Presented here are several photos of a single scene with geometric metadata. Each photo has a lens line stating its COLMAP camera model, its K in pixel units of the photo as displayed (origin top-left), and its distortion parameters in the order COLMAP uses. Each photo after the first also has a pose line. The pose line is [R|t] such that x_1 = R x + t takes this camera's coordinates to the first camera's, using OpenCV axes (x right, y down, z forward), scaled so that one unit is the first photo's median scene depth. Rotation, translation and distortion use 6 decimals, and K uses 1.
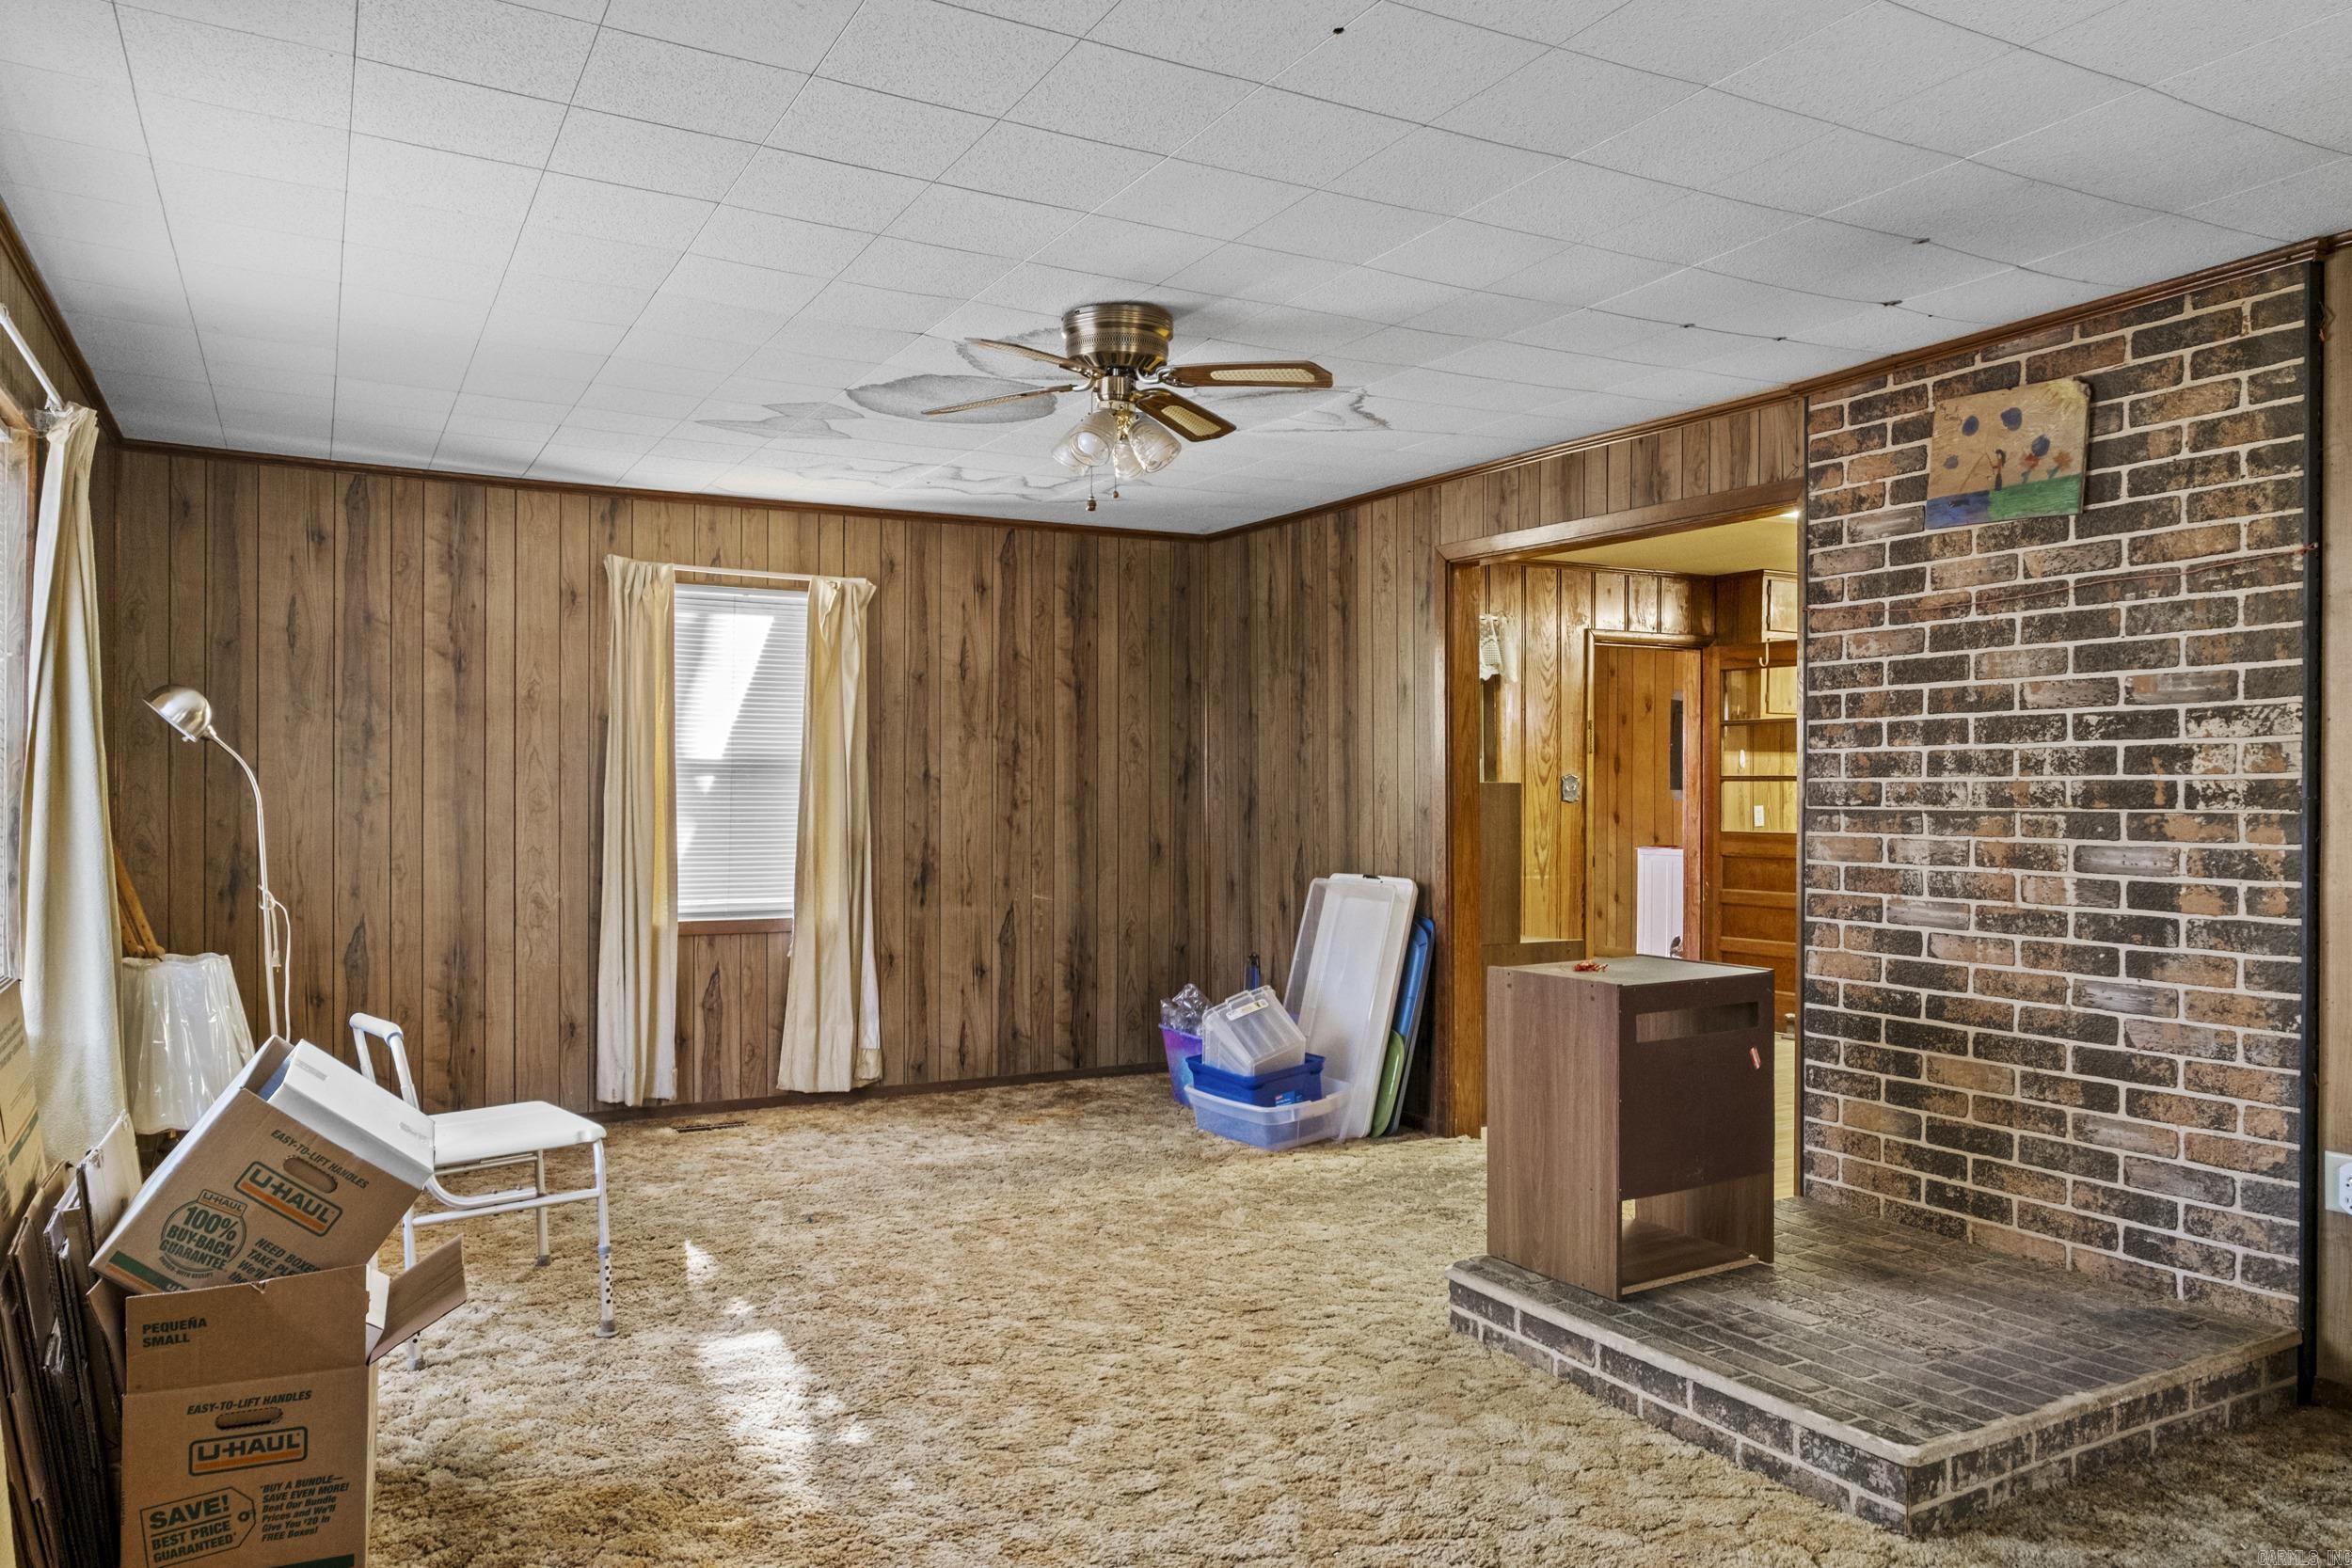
lens RADIAL K [[1584.7, 0, 1171.6], [0, 1584.7, 787.7], [0, 0, 1]] dist [-0.028974, 0.006514]
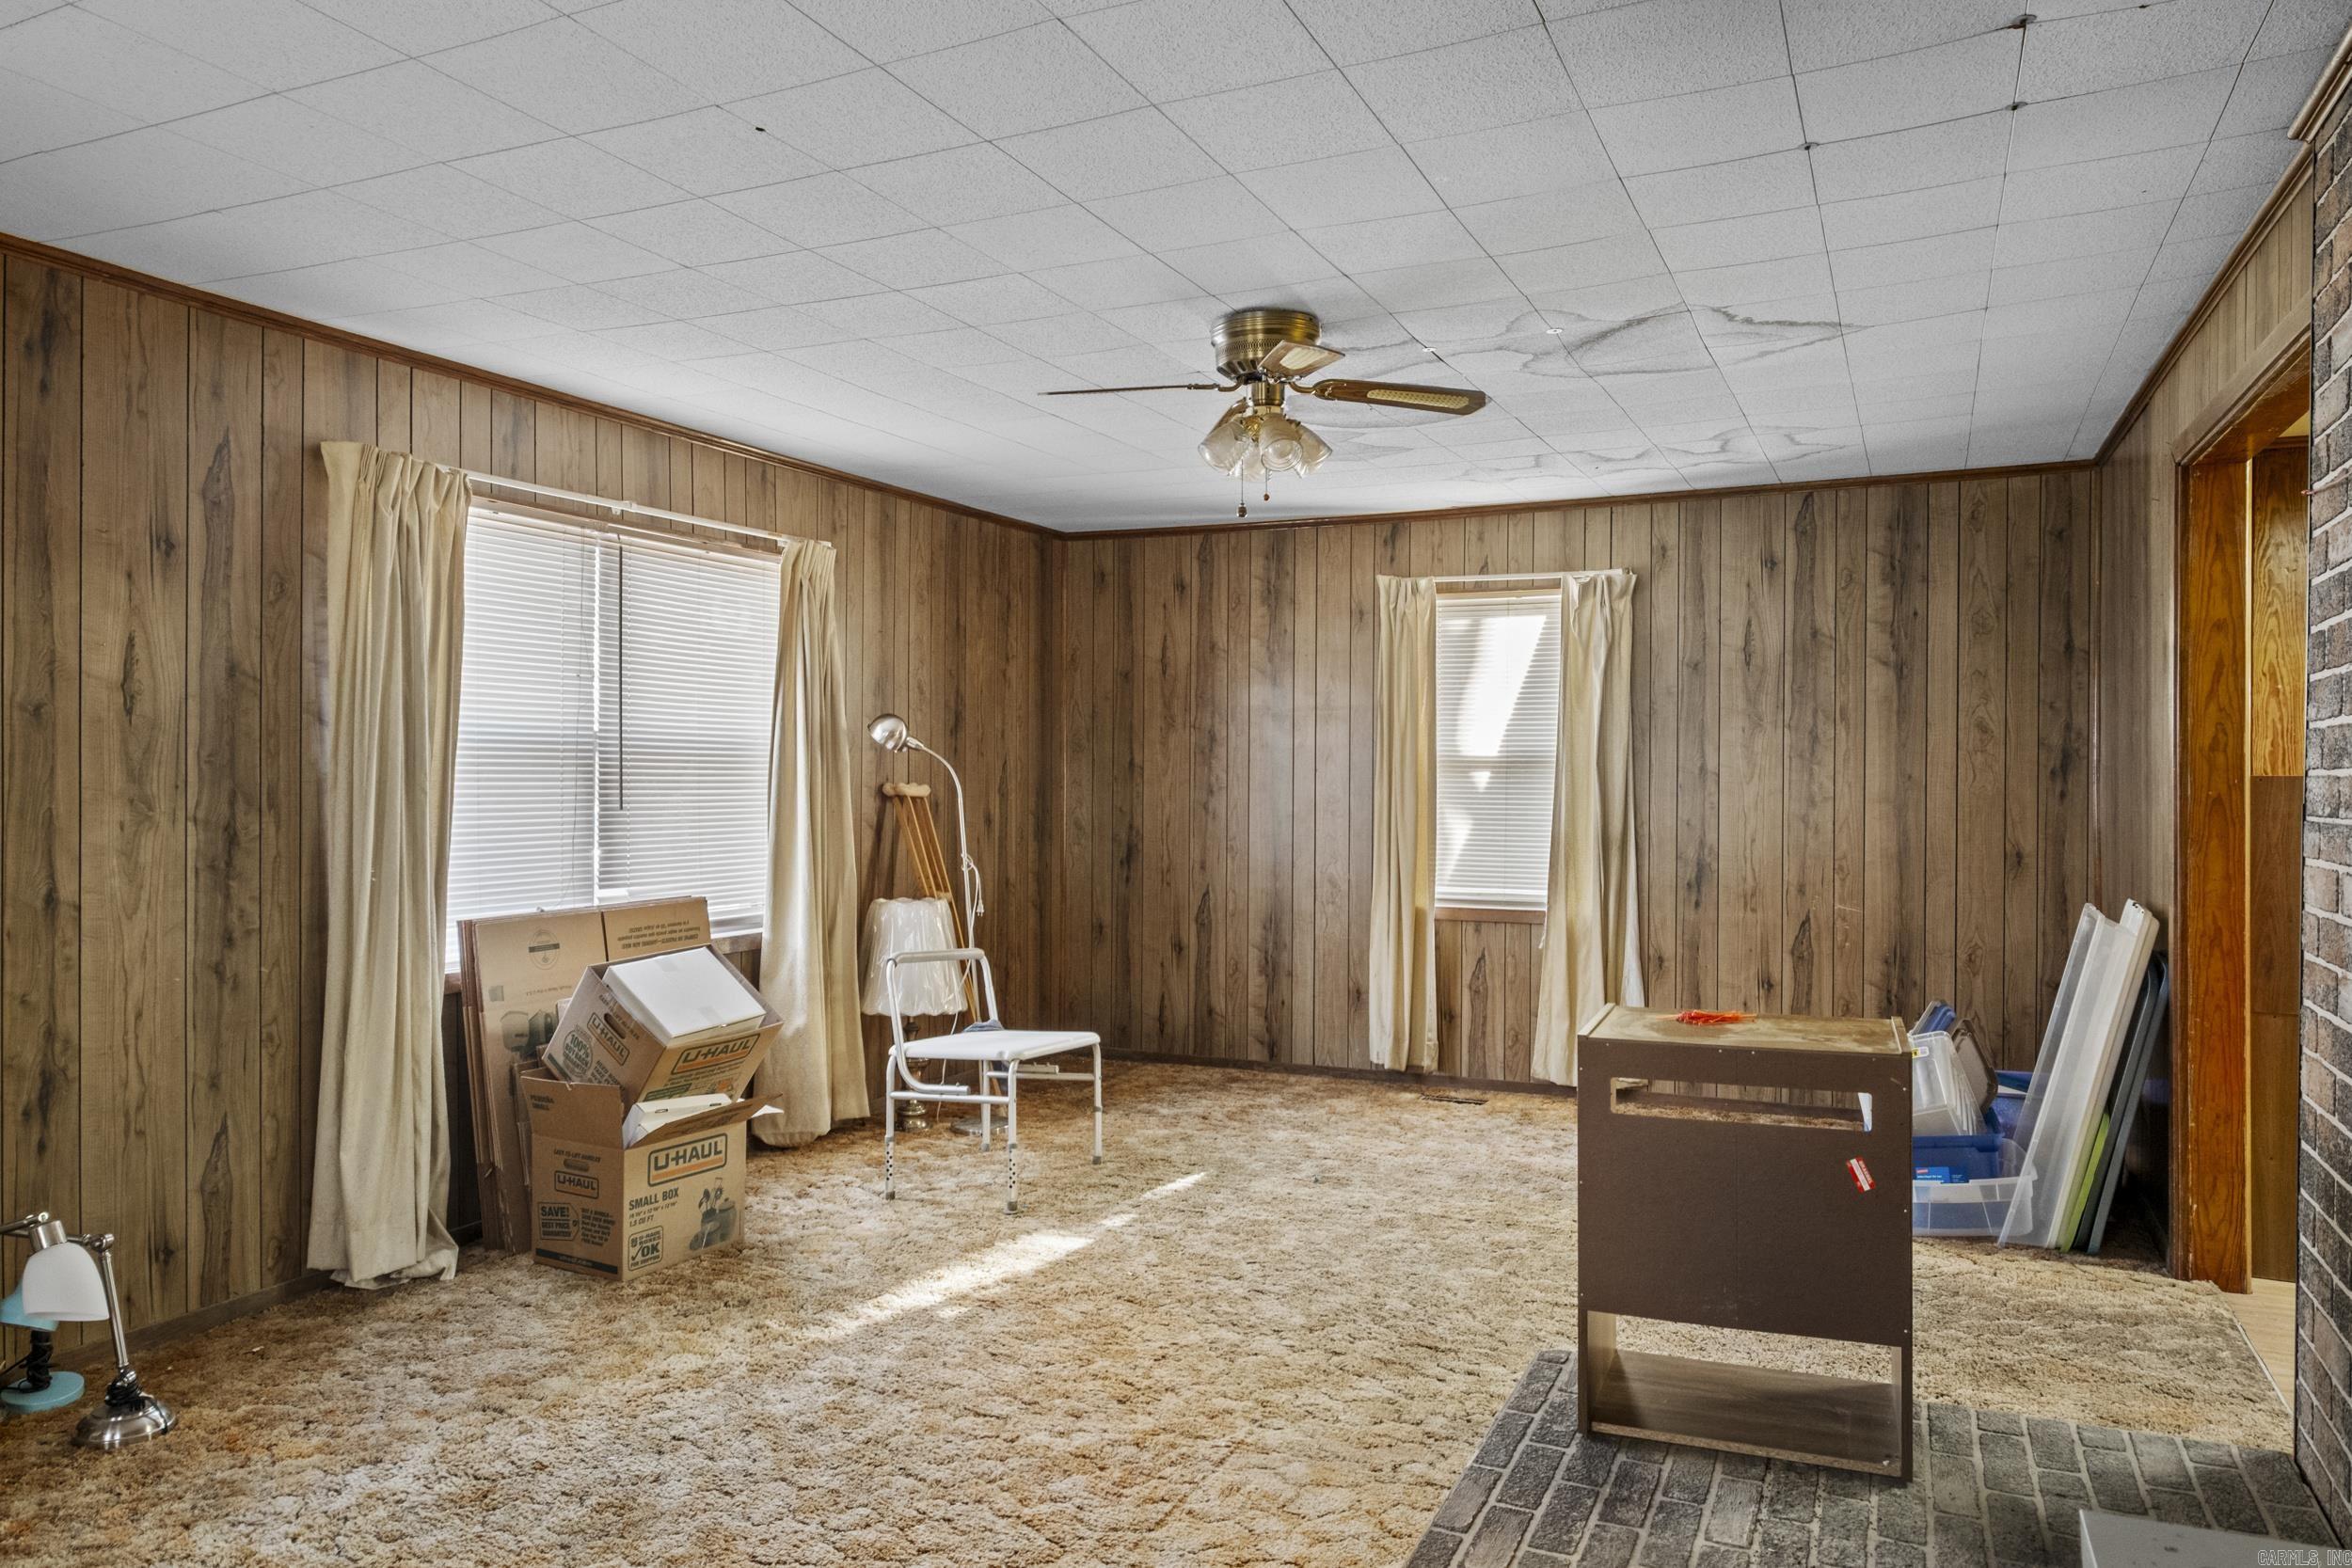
lens RADIAL K [[1584.7, 0, 1170.1], [0, 1584.7, 778.0], [0, 0, 1]] dist [-0.028974, 0.006514]
pose [[0.592903, -0.002105, -0.805271, 0.477603], [0.000499, 0.999997, -0.002247, -0.001010], [0.805274, 0.000931, 0.592902, 0.219348]]
